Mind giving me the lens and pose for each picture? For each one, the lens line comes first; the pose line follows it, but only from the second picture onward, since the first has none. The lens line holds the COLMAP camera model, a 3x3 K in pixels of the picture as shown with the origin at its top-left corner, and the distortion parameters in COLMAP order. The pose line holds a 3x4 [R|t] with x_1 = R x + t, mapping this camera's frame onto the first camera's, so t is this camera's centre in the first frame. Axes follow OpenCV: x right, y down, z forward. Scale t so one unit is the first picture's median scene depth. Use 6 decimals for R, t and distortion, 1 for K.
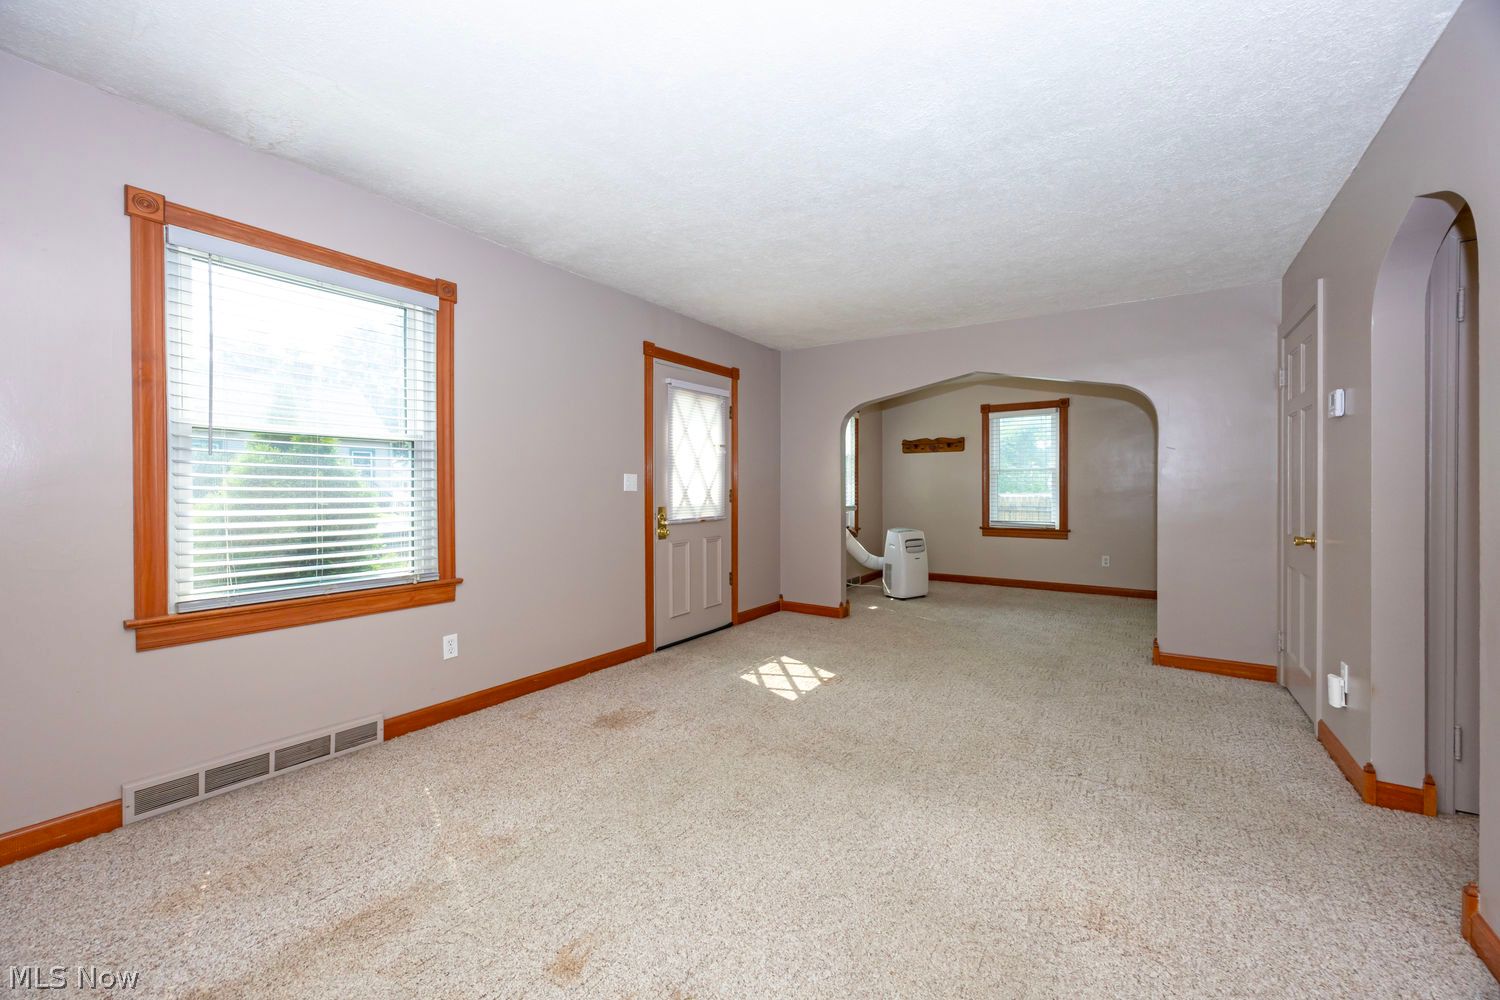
lens RADIAL K [[577.0, 0, 781.6], [0, 577.0, 492.9], [0, 0, 1]] dist [0.003601, -0.000011]
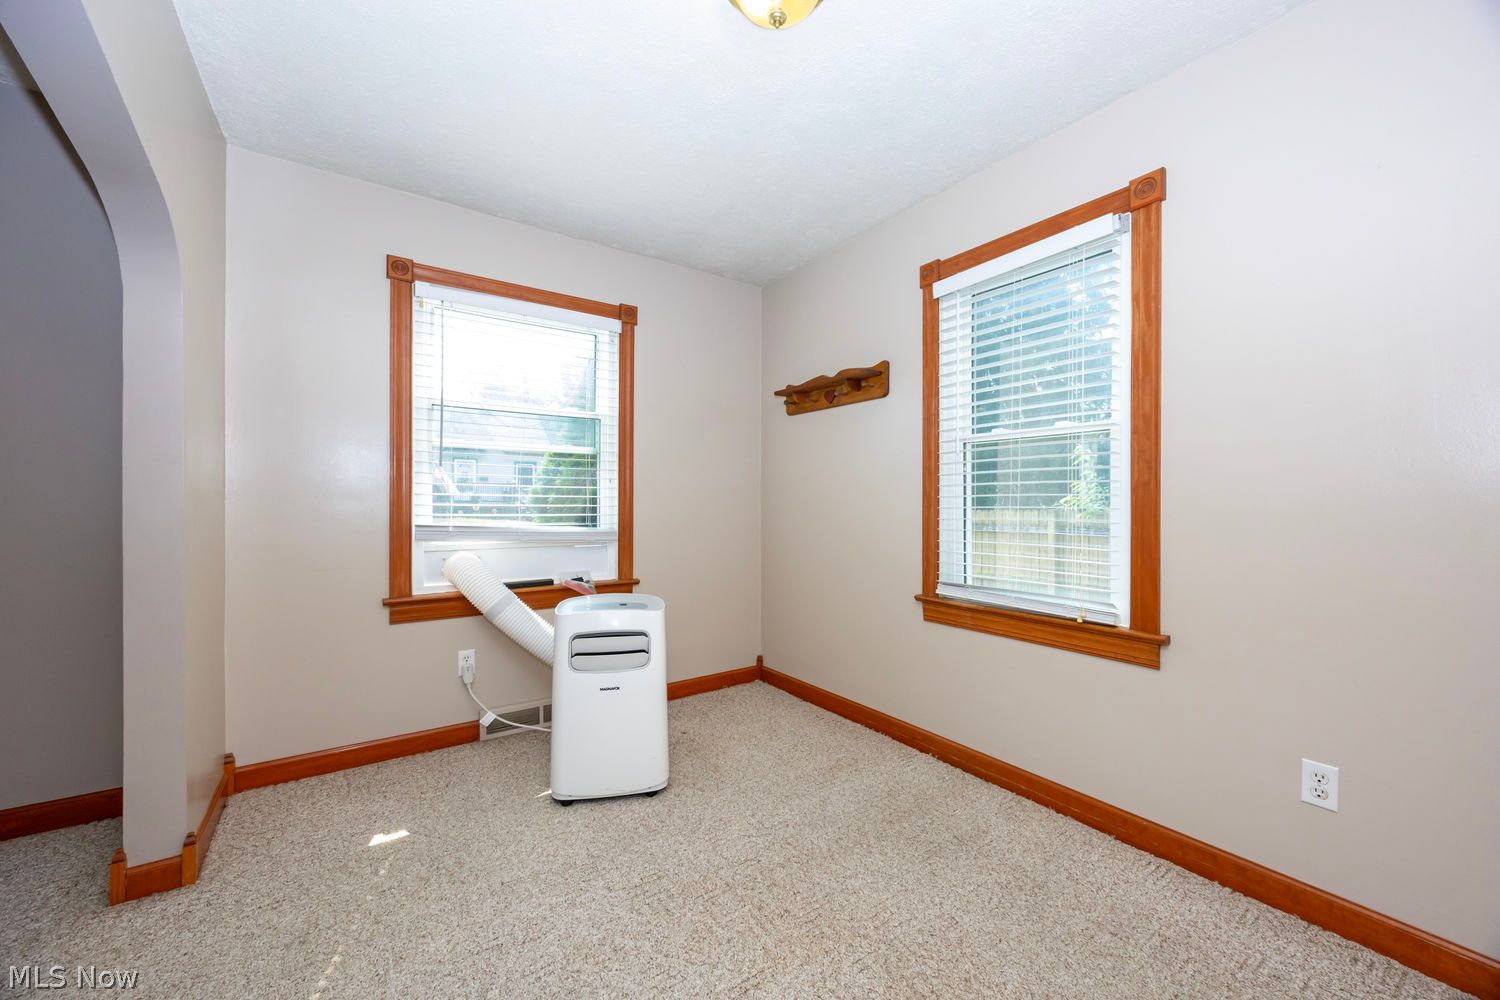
lens RADIAL K [[577.0, 0, 753.0], [0, 577.0, 497.9], [0, 0, 1]] dist [0.003601, -0.000011]
pose [[0.919835, 0.008180, -0.392219, 0.099967], [-0.012054, 0.999900, -0.007415, 0.000105], [0.392119, 0.011548, 0.919842, 0.156390]]
